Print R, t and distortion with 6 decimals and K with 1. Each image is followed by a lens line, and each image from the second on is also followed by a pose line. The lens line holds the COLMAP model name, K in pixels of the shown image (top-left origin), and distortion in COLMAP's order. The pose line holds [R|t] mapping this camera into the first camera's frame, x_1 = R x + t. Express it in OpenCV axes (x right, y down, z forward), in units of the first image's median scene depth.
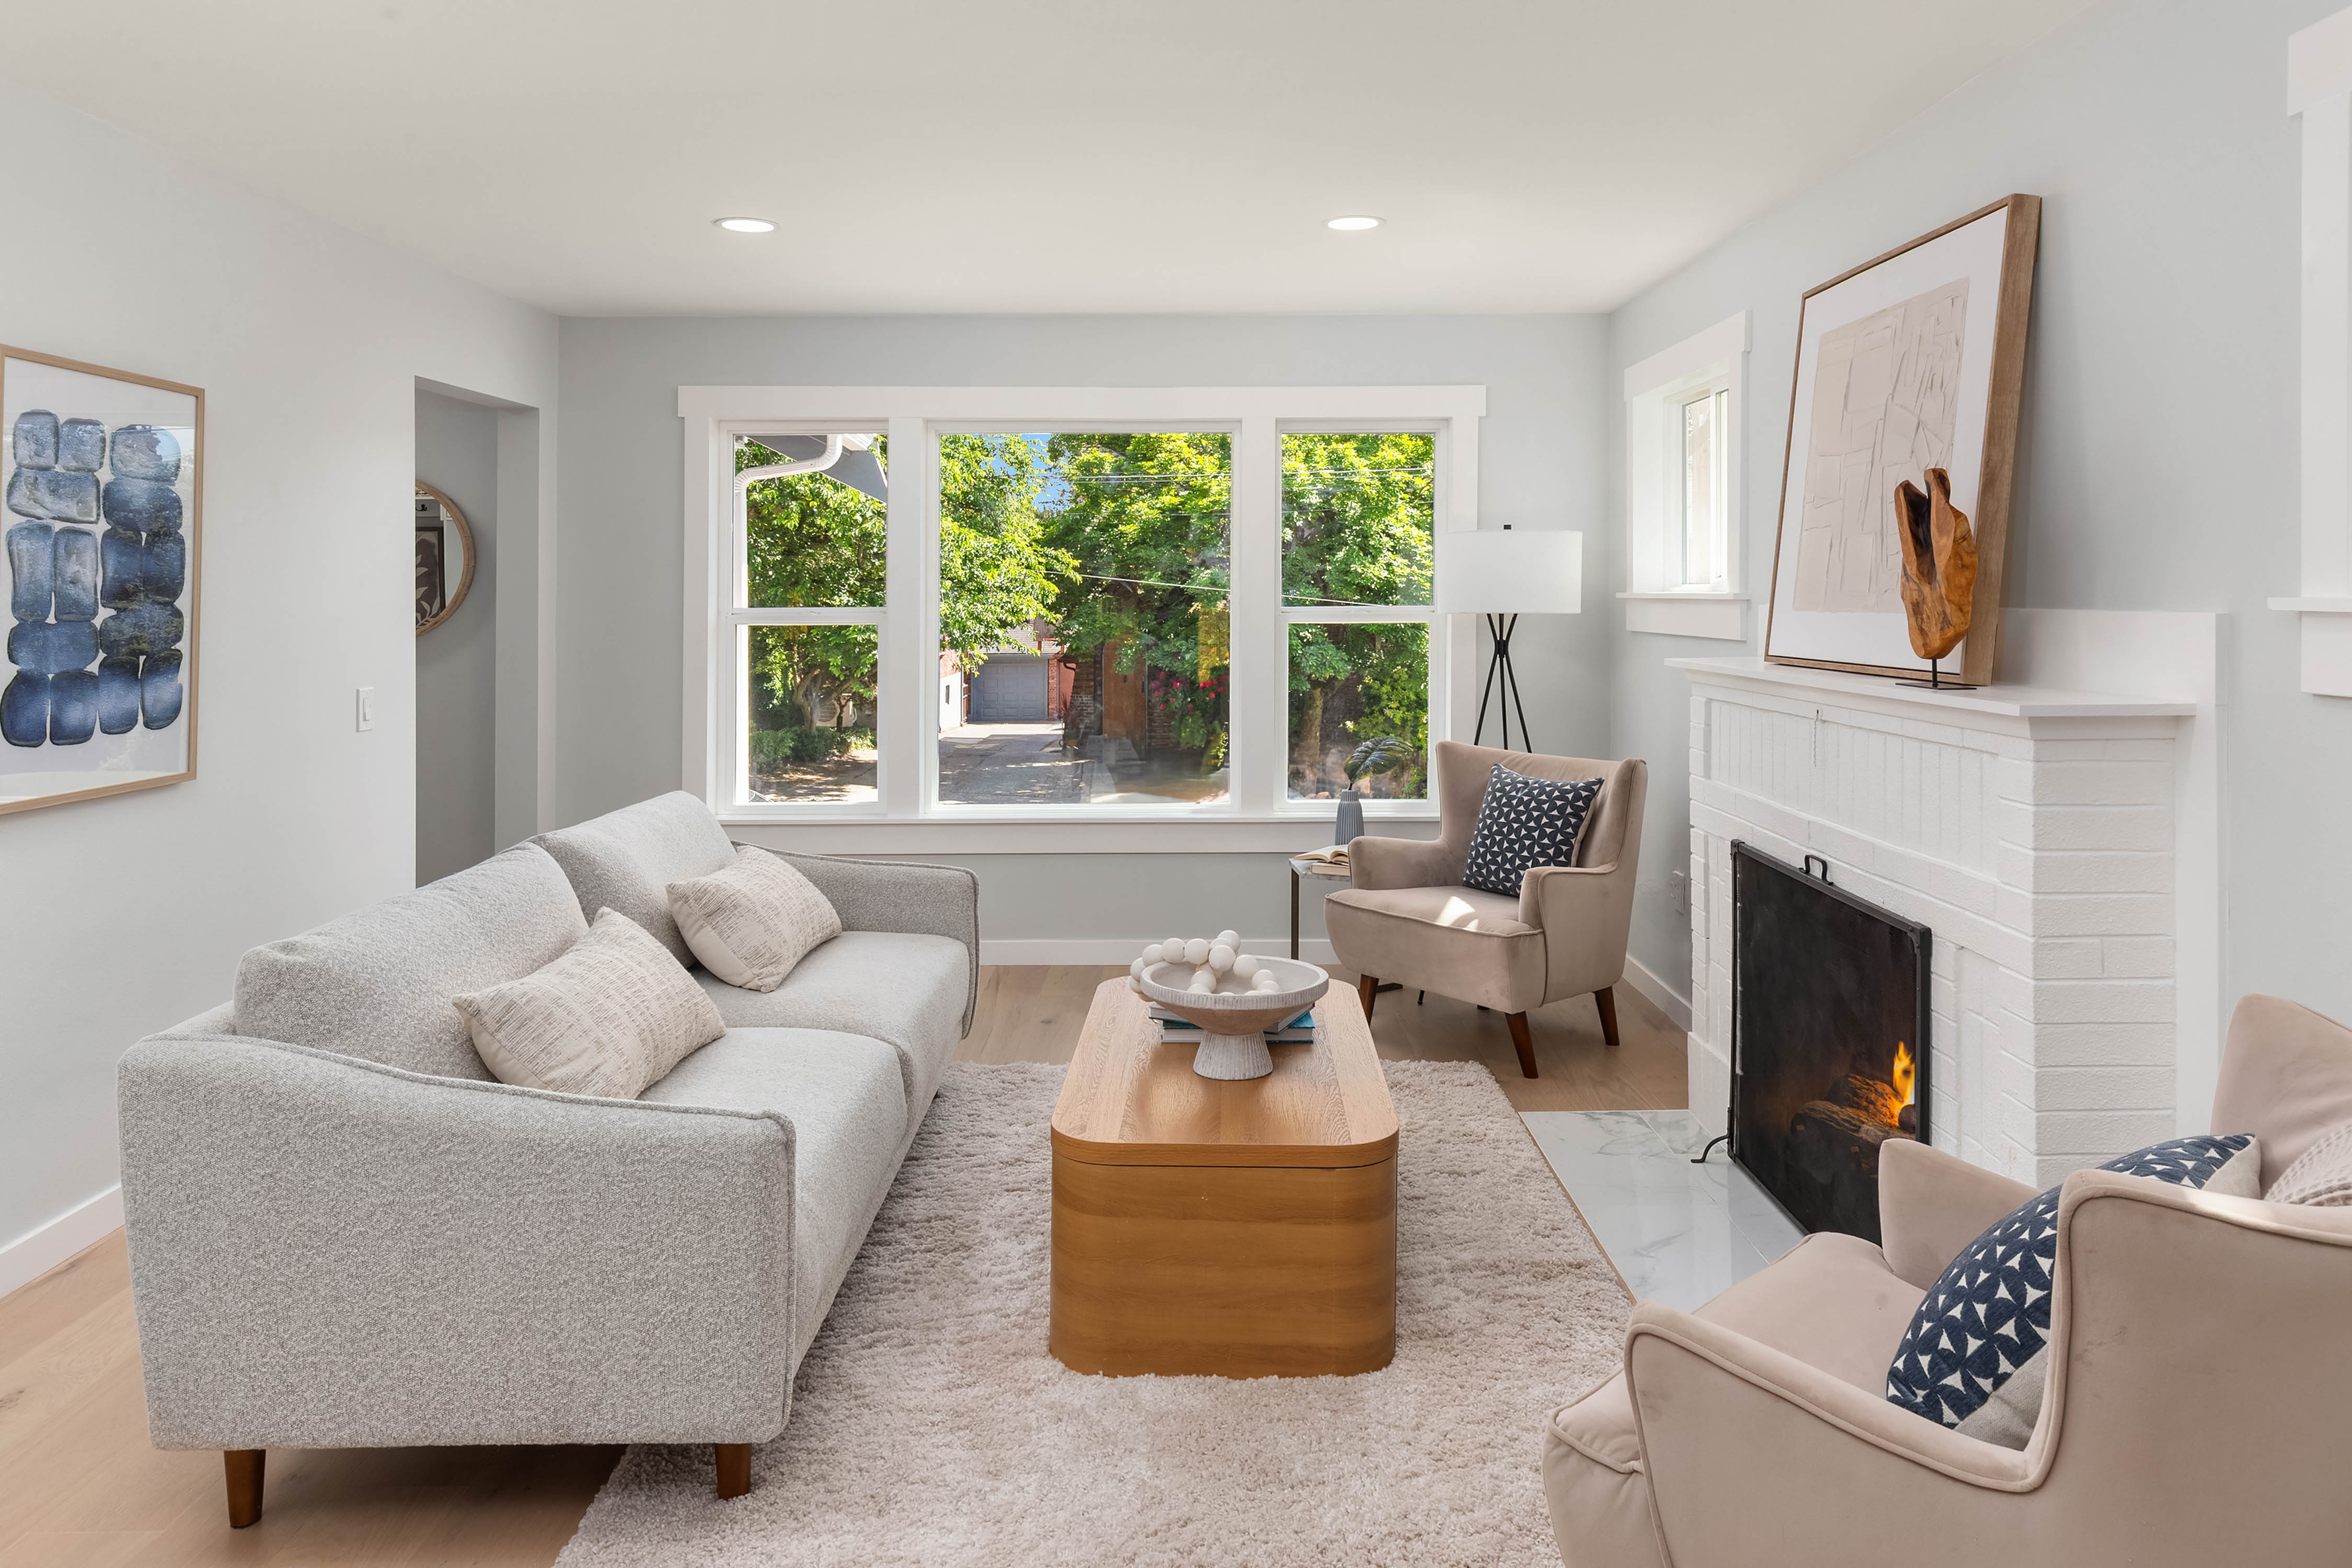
lens RADIAL K [[1633.9, 0, 1169.5], [0, 1633.9, 638.4], [0, 0, 1]] dist [0.000470, 0.005026]
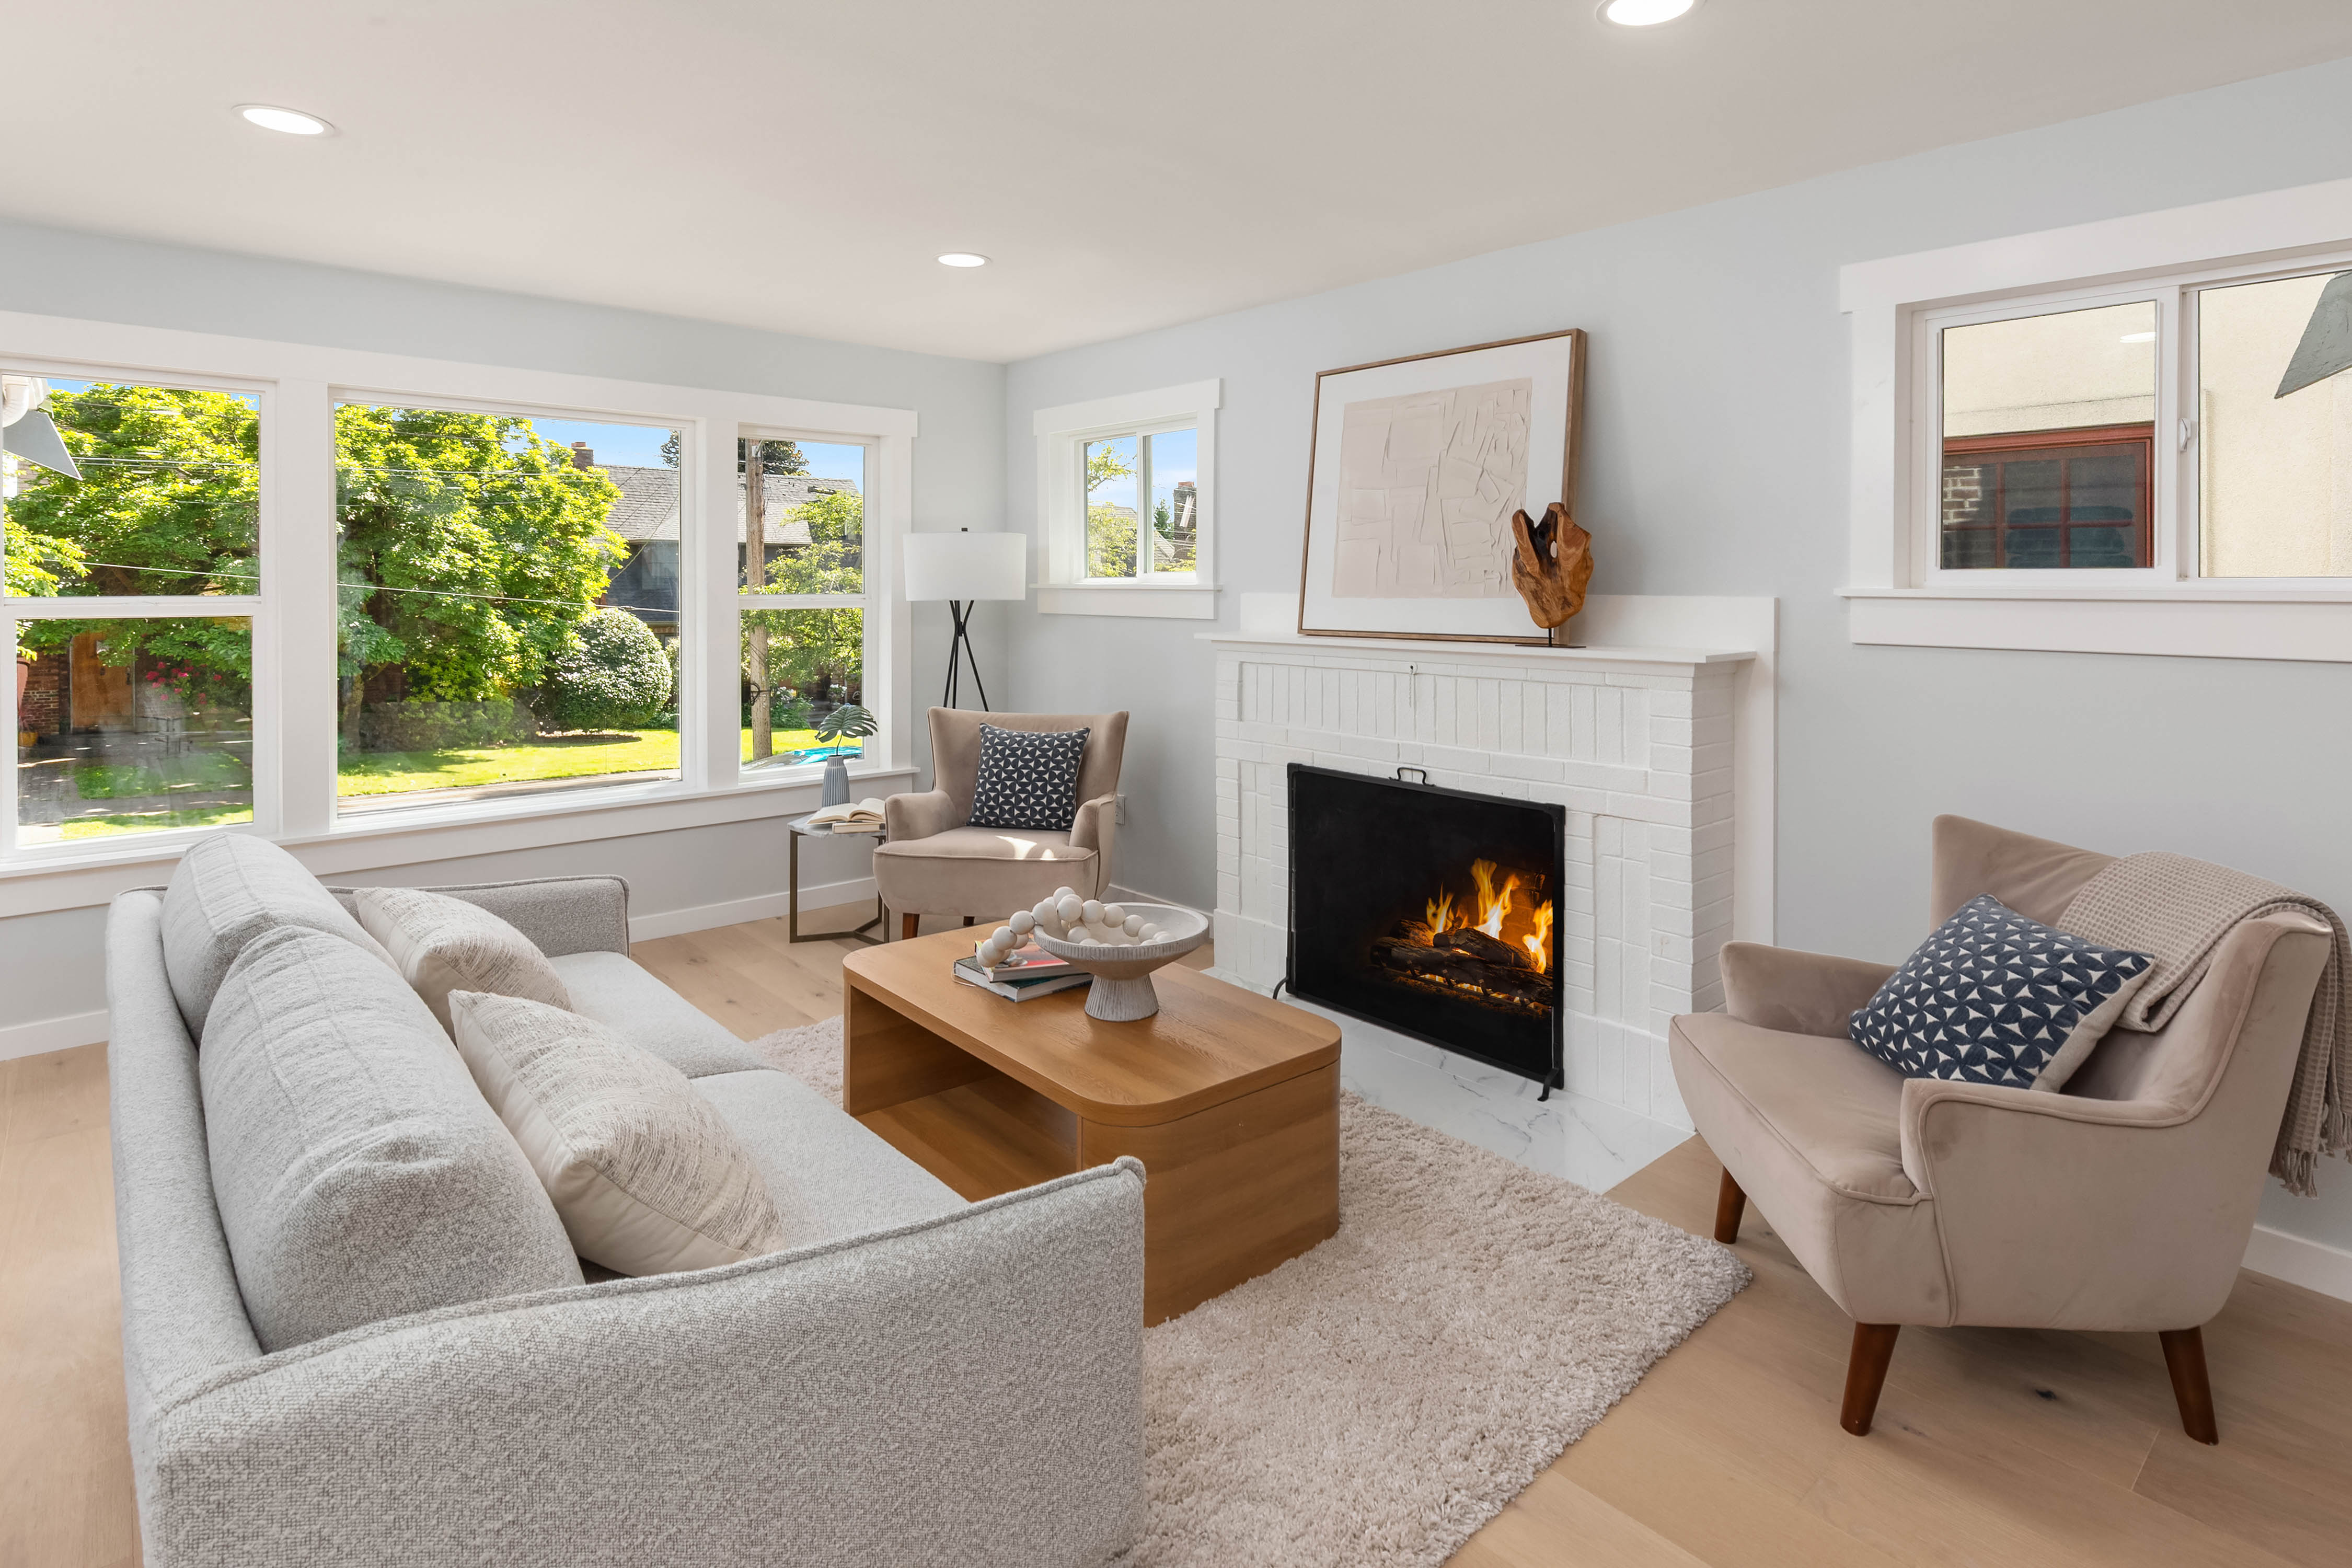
lens RADIAL K [[1213.8, 0, 1249.5], [0, 1213.8, 631.1], [0, 0, 1]] dist [0.006055, 0.001094]
pose [[0.729493, -0.021237, 0.683659, -0.336355], [0.014533, 0.999773, 0.015549, -0.004264], [-0.683834, -0.001407, 0.729636, 0.246616]]
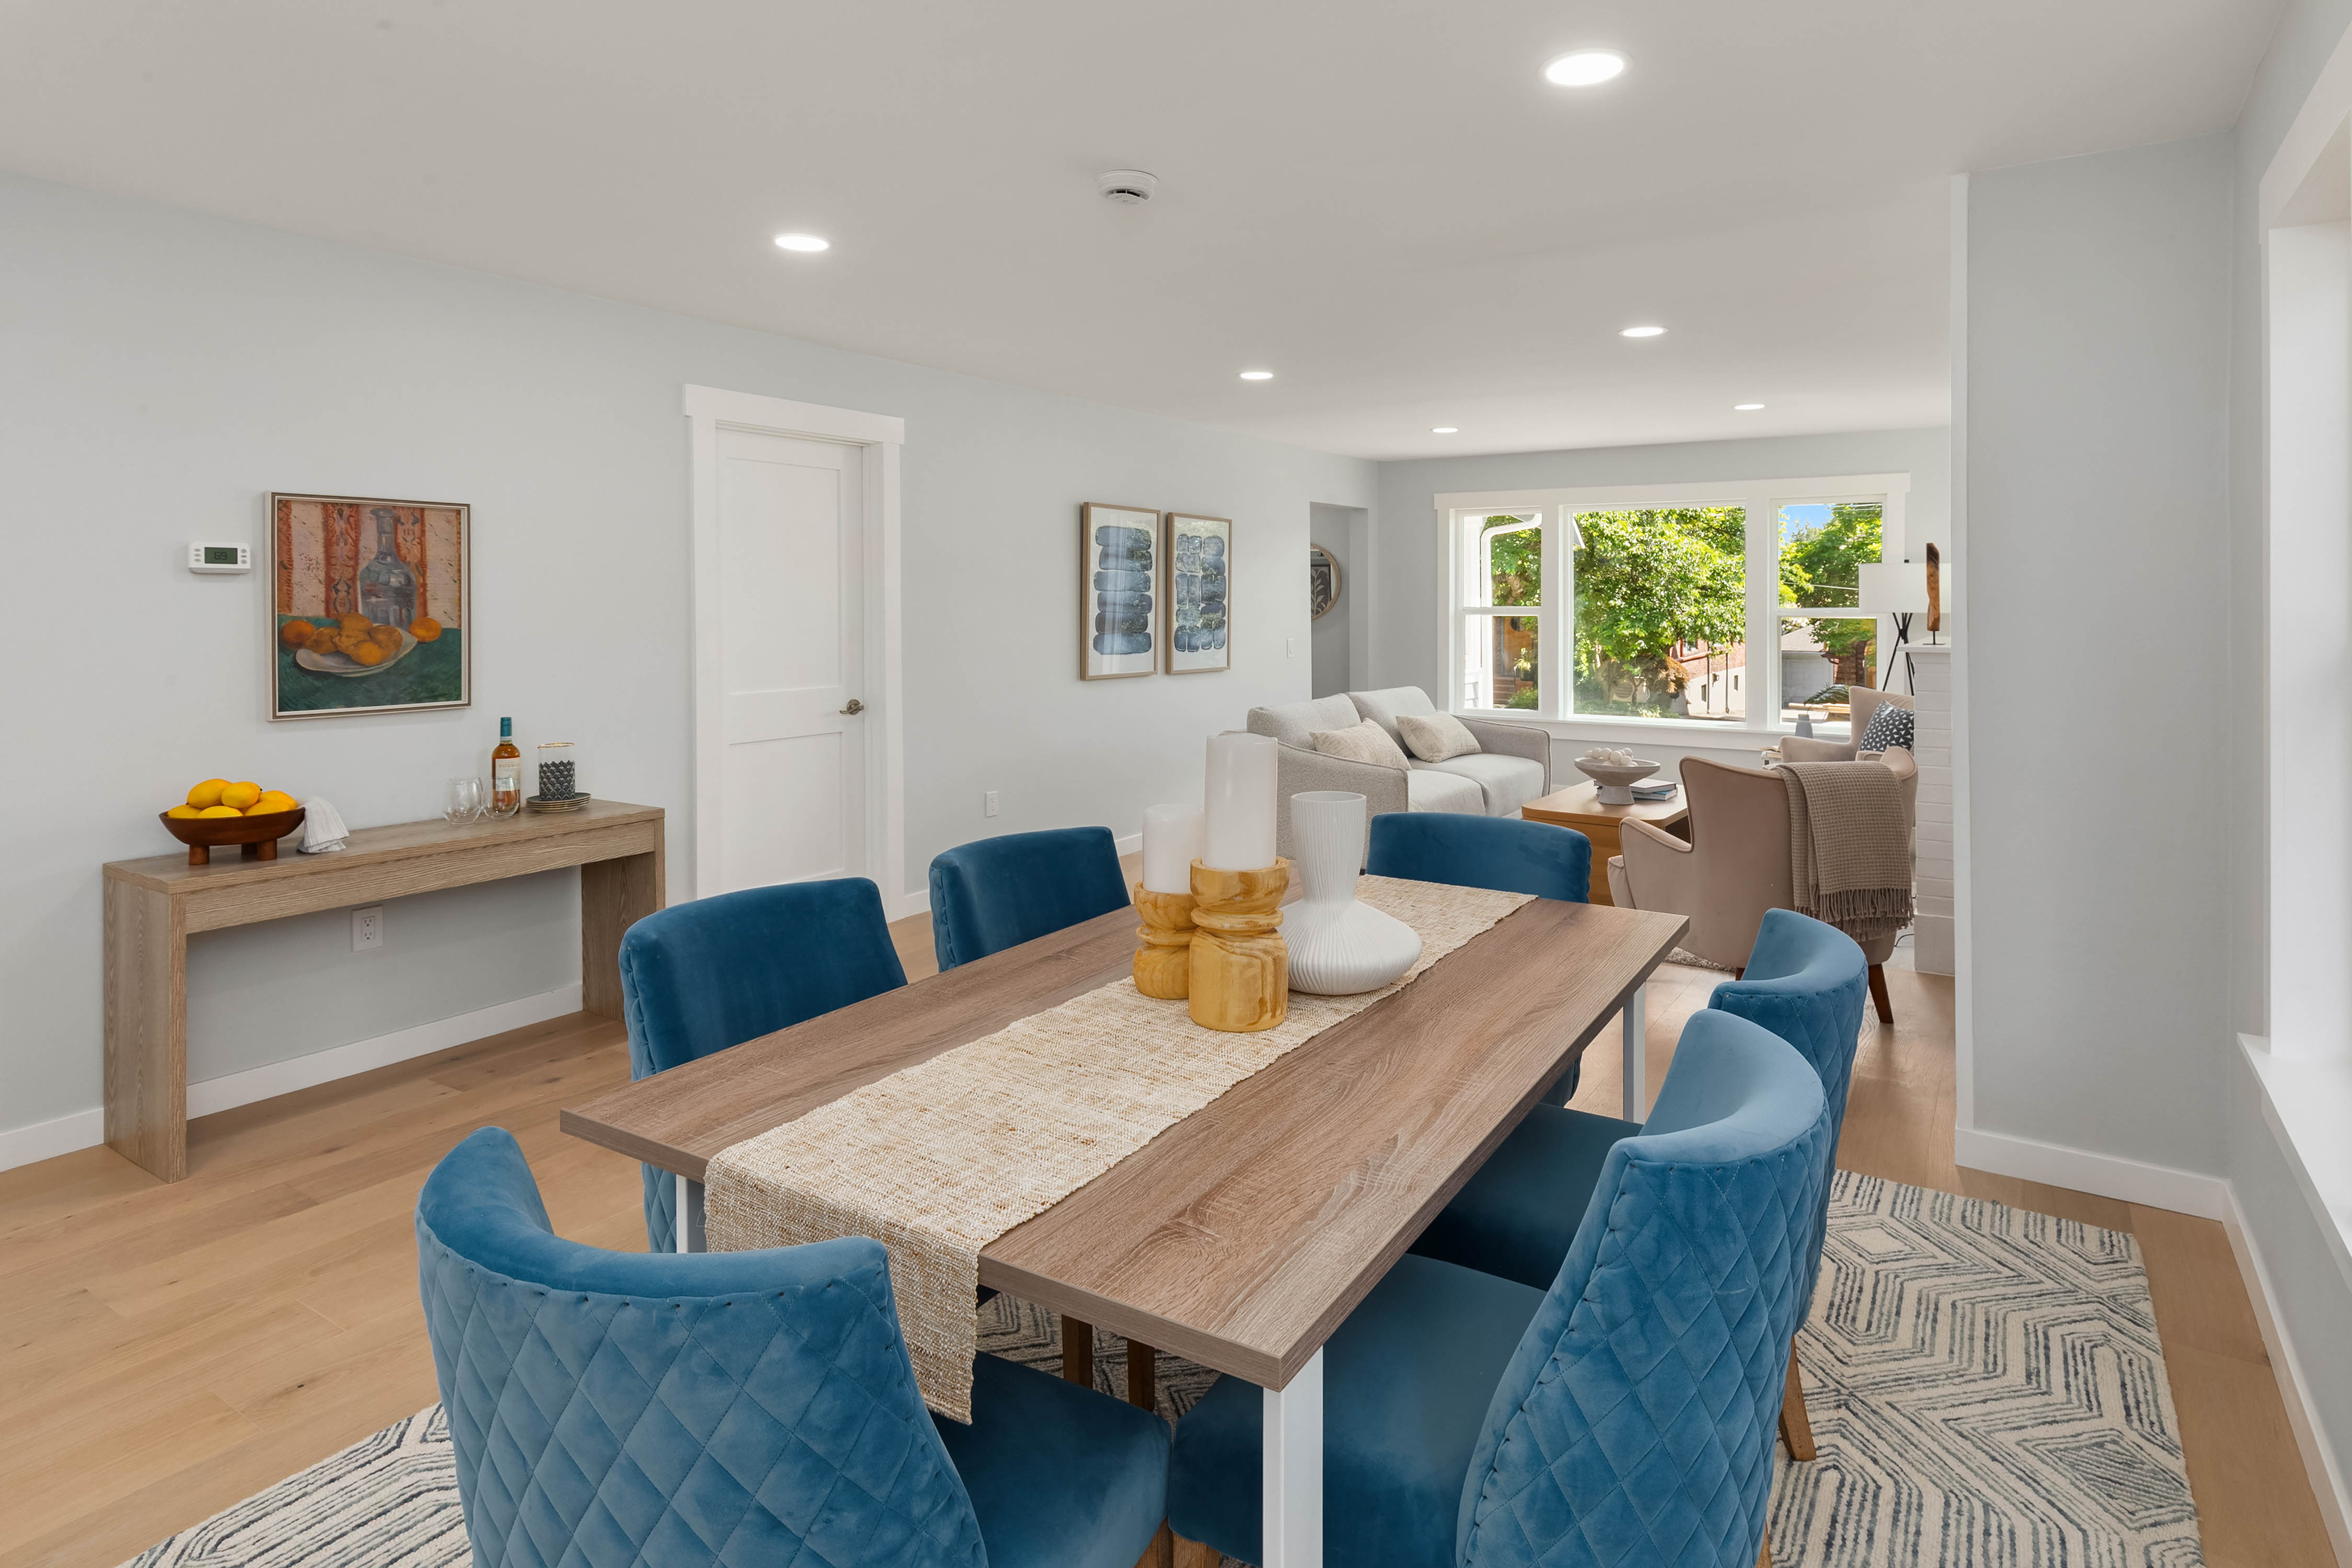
lens RADIAL K [[1269.5, 0, 1158.4], [0, 1269.5, 633.2], [0, 0, 1]] dist [-0.013027, -0.000394]
pose [[0.840178, 0.016661, -0.542055, 0.343404], [-0.017231, 0.999843, 0.004024, 0.019181], [0.542037, 0.005959, 0.840333, -0.646479]]
